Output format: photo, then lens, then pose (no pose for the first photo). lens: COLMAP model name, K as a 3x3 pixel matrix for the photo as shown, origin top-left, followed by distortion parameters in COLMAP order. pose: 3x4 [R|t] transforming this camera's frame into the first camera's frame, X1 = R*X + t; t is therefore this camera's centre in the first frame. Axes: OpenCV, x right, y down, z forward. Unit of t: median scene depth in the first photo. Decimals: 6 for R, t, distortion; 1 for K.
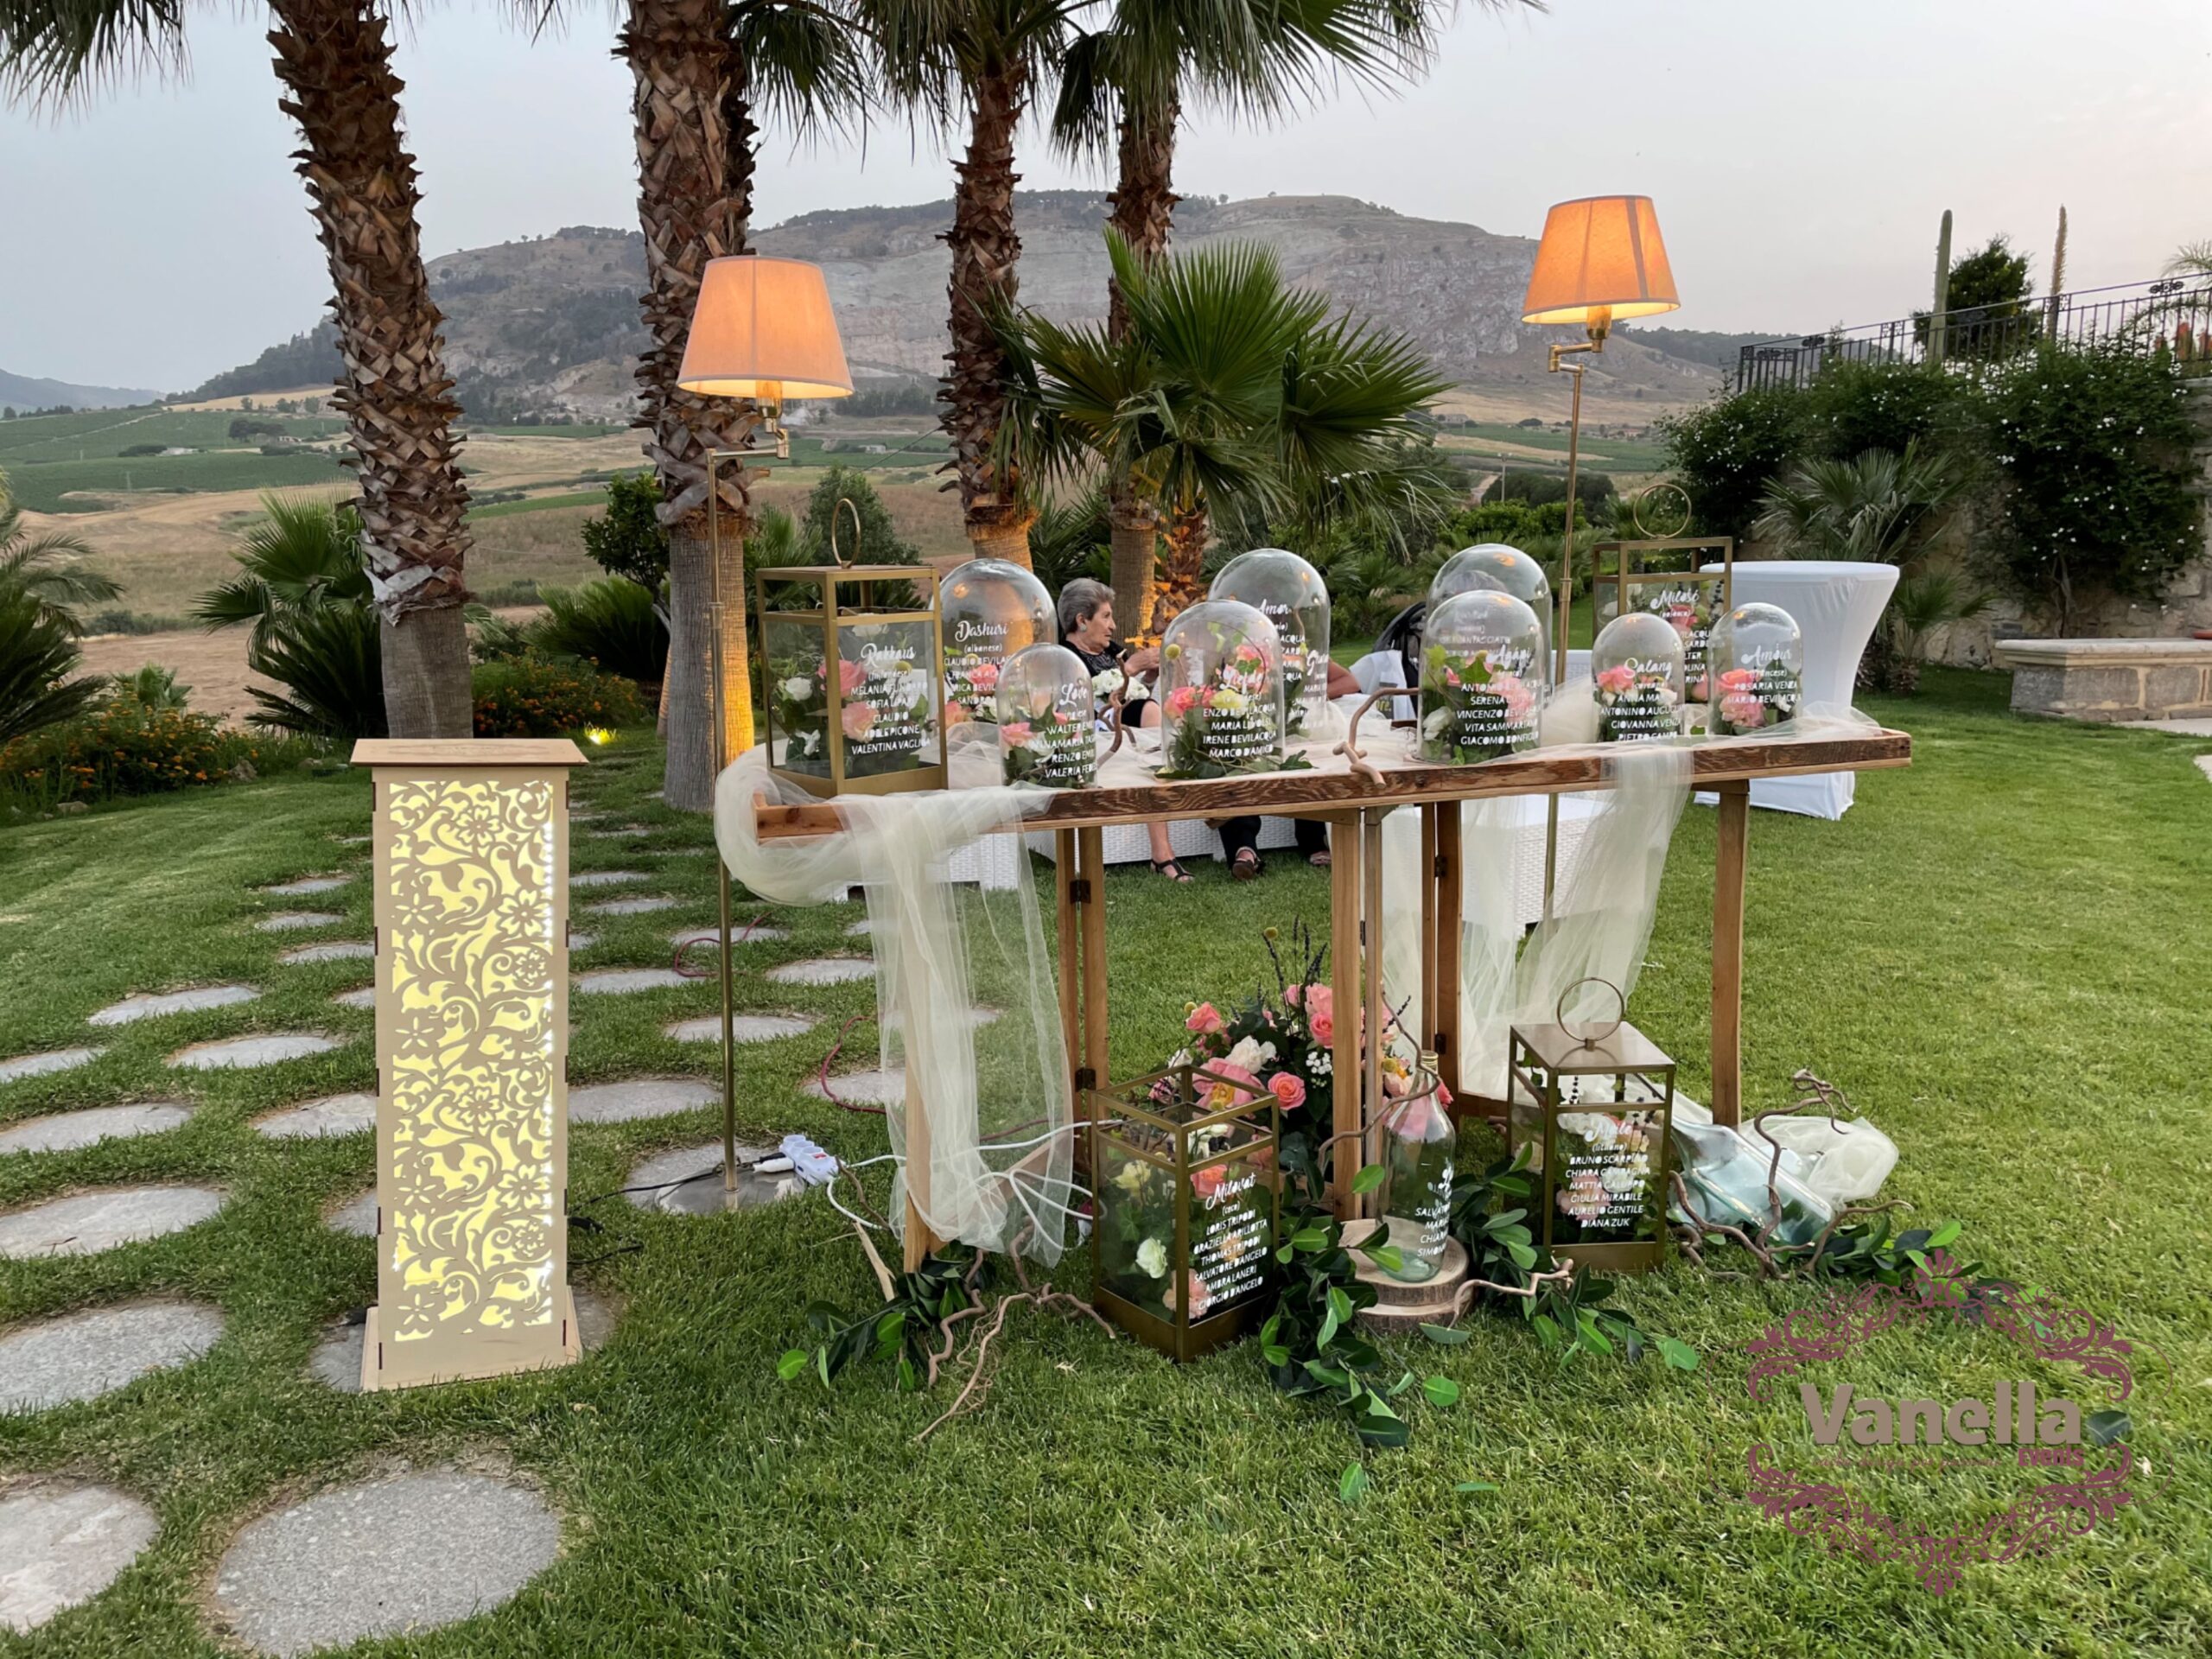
lens RADIAL K [[1694.3, 0, 1096.1], [0, 1694.3, 834.9], [0, 0, 1]] dist [0.087422, -0.113067]
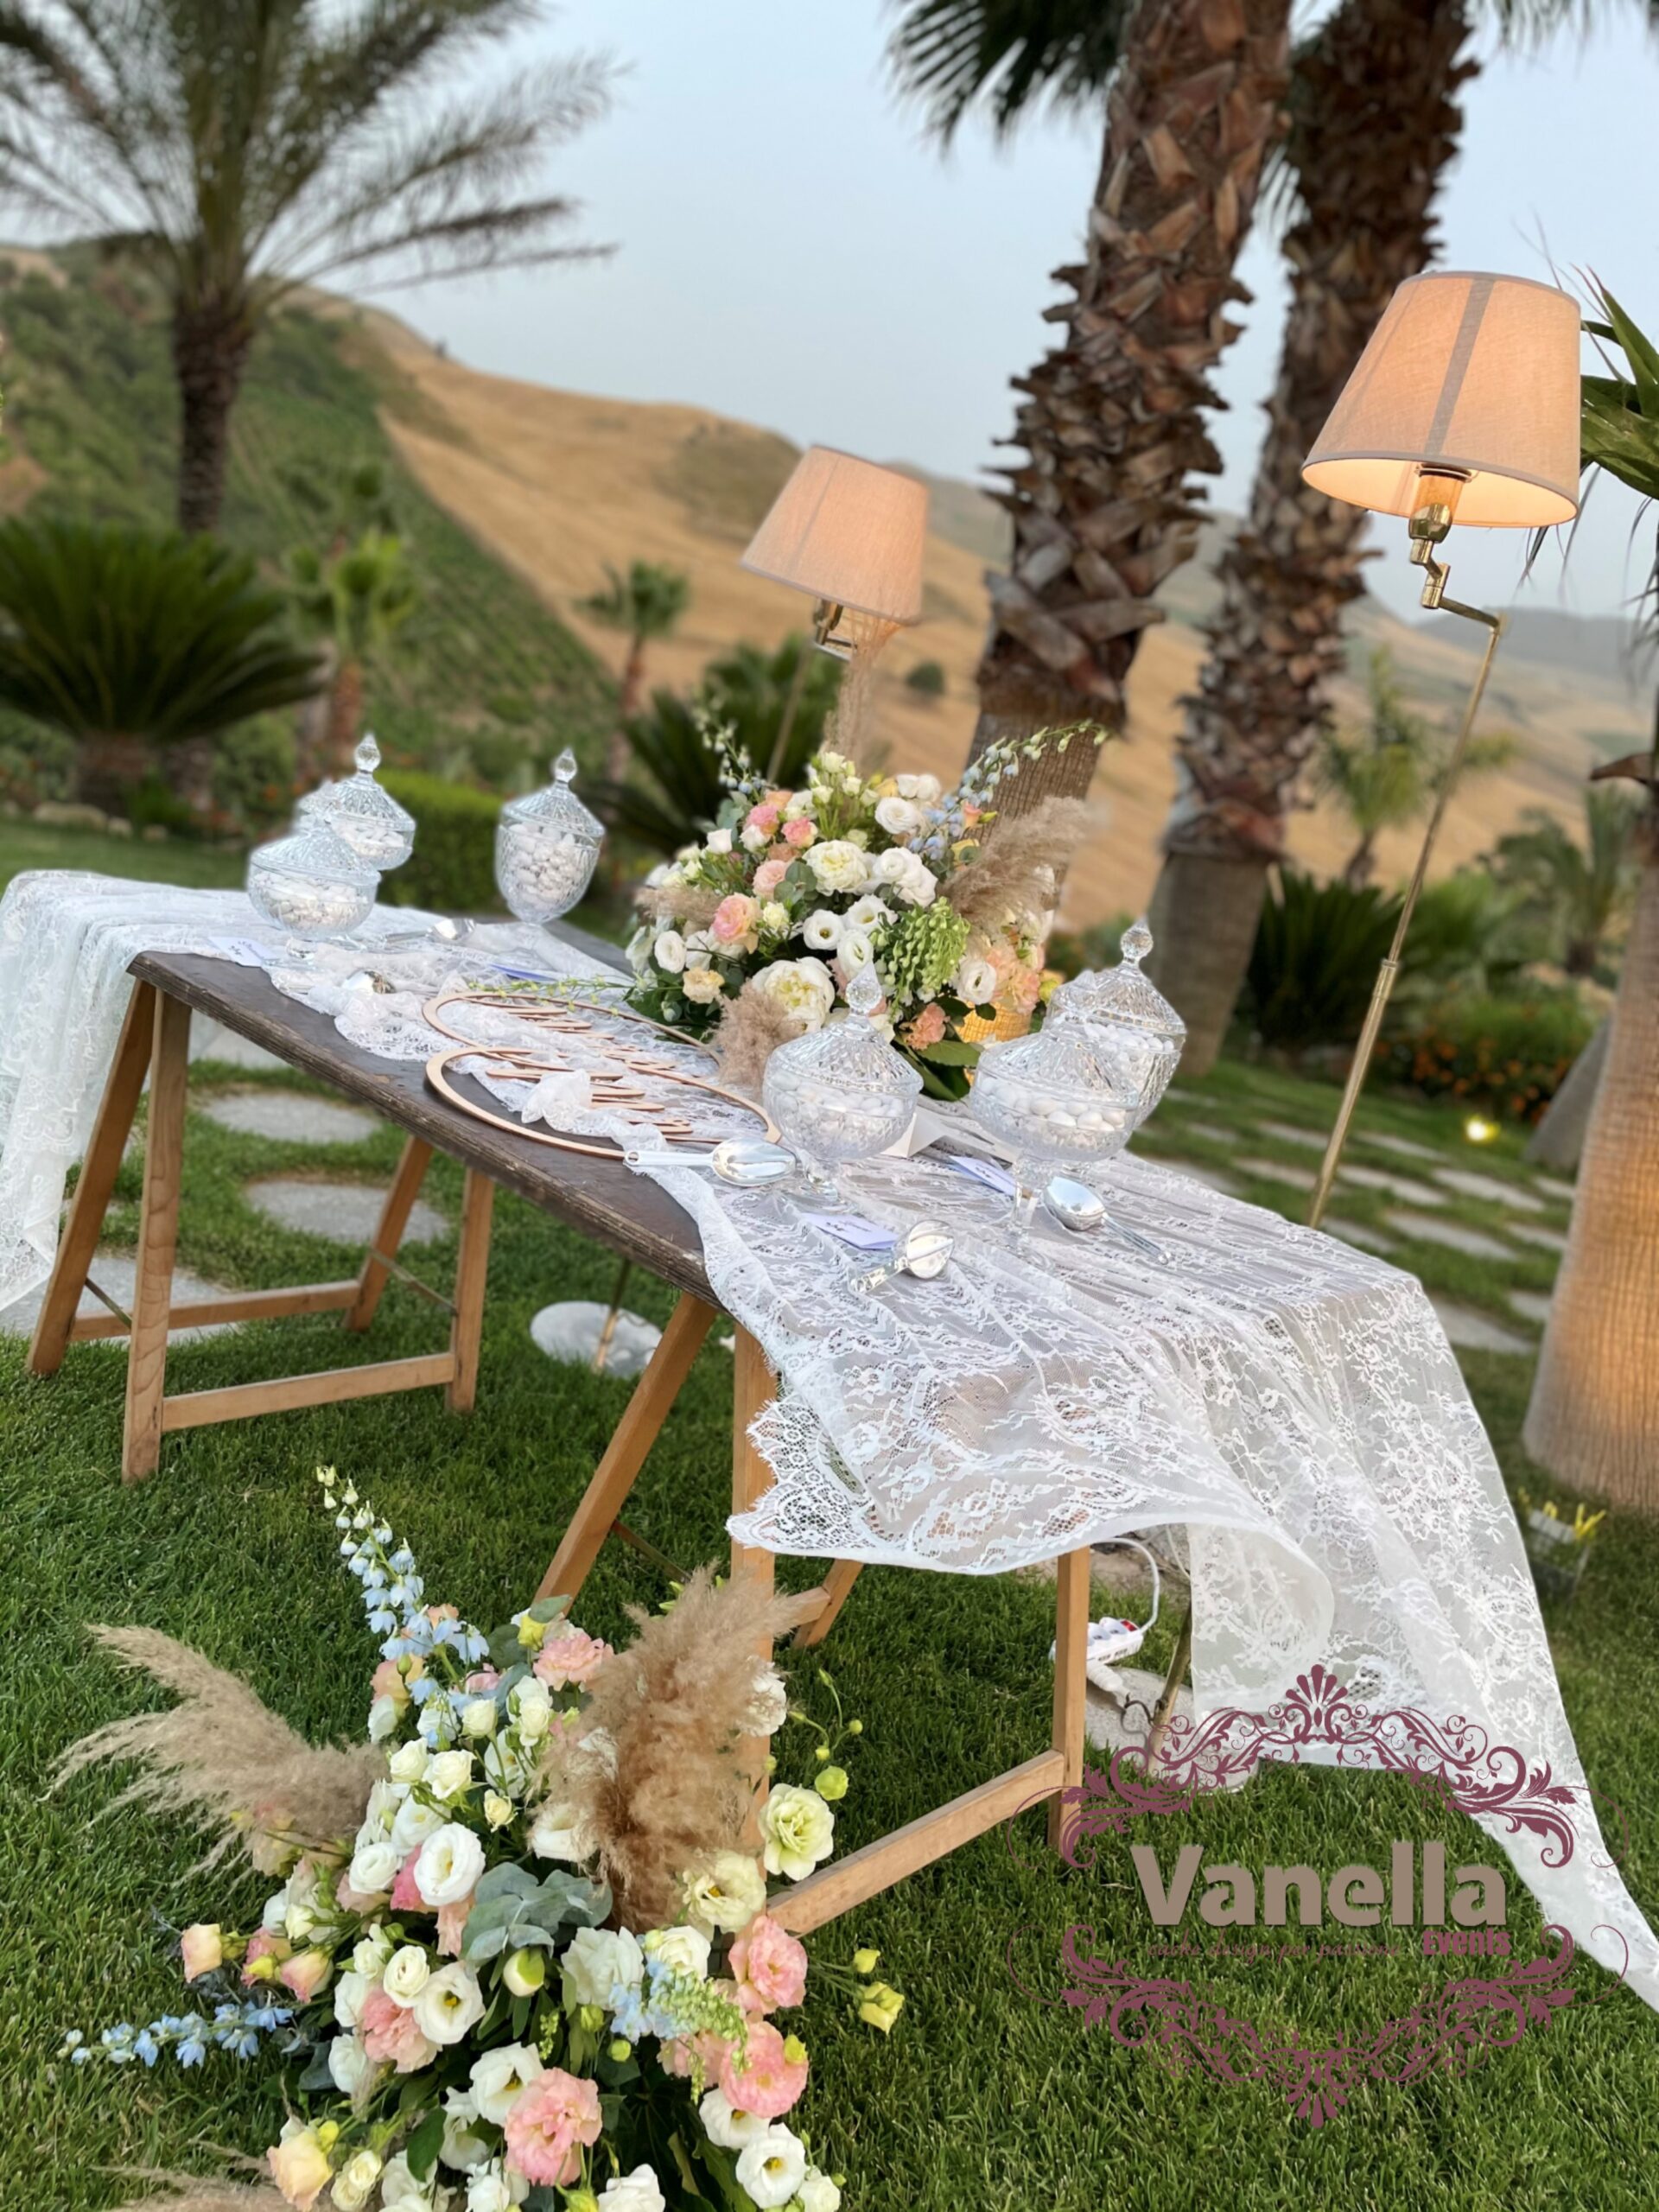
lens RADIAL K [[1694.3, 0, 829.5], [0, 1694.3, 1106.0], [0, 0, 1]] dist [0.087422, -0.113067]
pose [[0.382406, 0.318404, -0.867401, 0.214595], [-0.368640, 0.913377, 0.172761, -0.103459], [0.847272, 0.253694, 0.466658, 0.568141]]
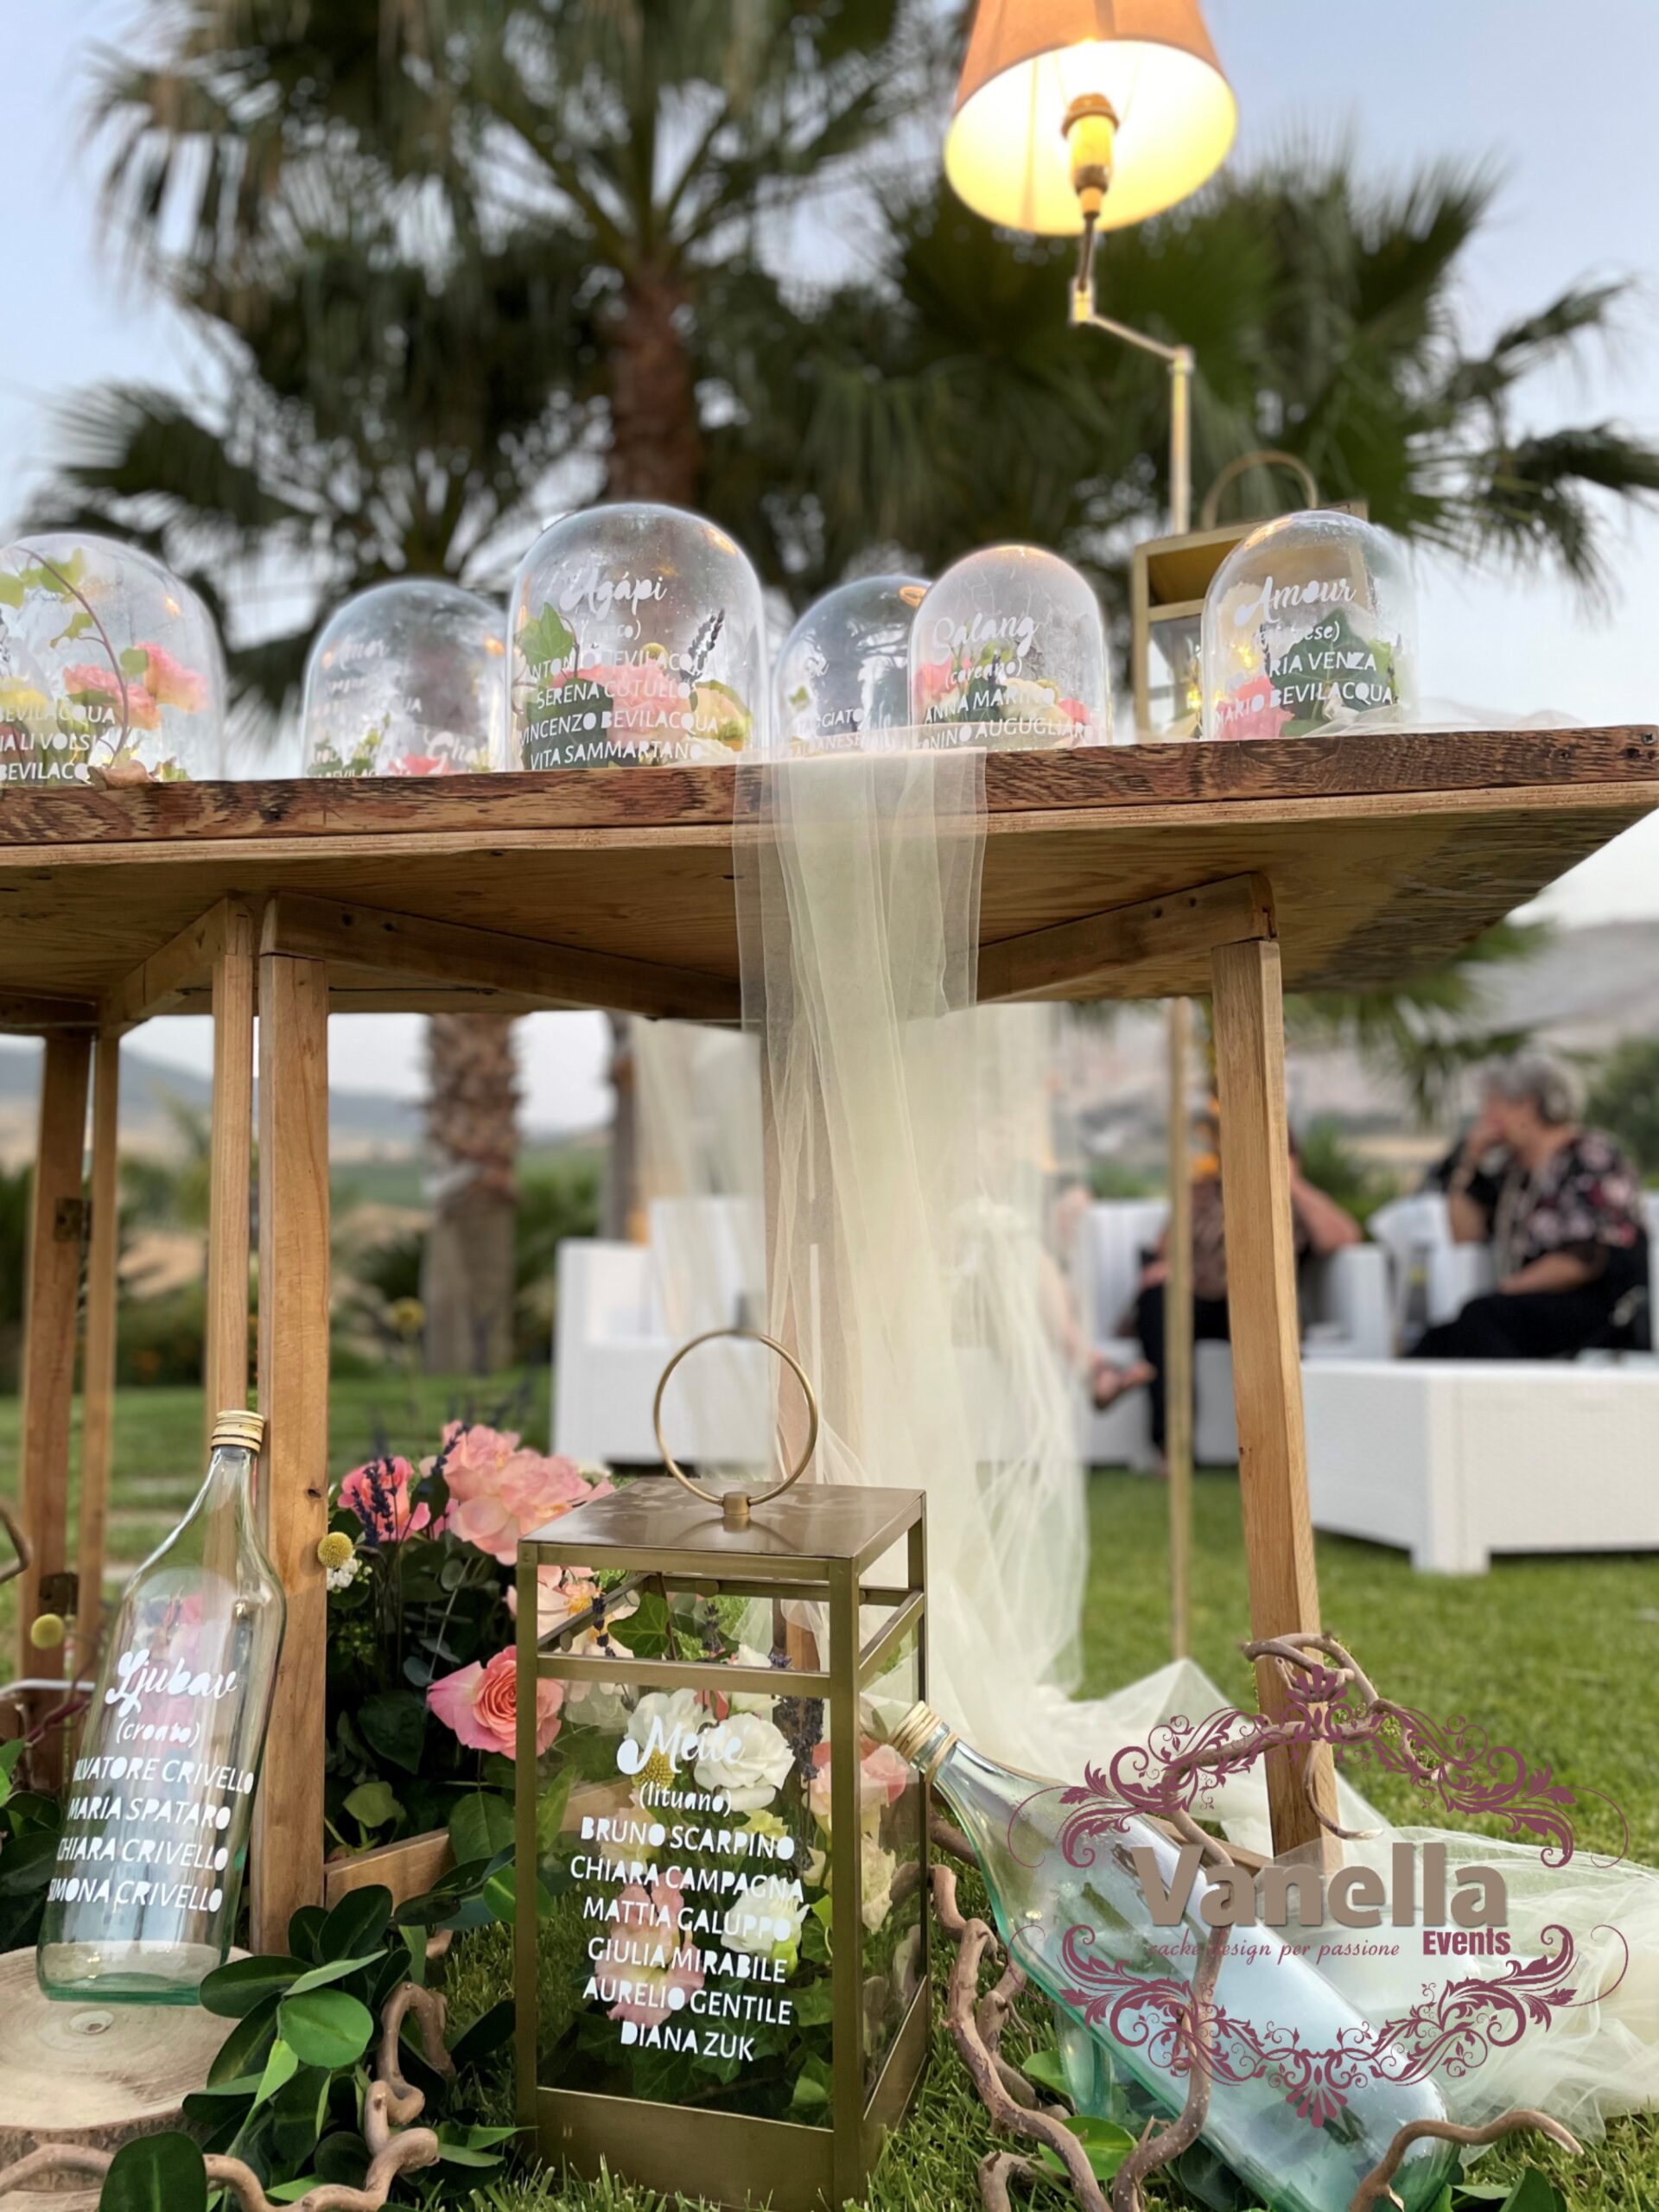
lens RADIAL K [[1694.3, 0, 829.5], [0, 1694.3, 1106.0], [0, 0, 1]] dist [0.087422, -0.113067]
pose [[0.943239, -0.011873, -0.331903, 0.122239], [-0.074845, 0.966054, -0.247262, 0.035752], [0.323572, 0.258068, 0.910331, 0.179448]]
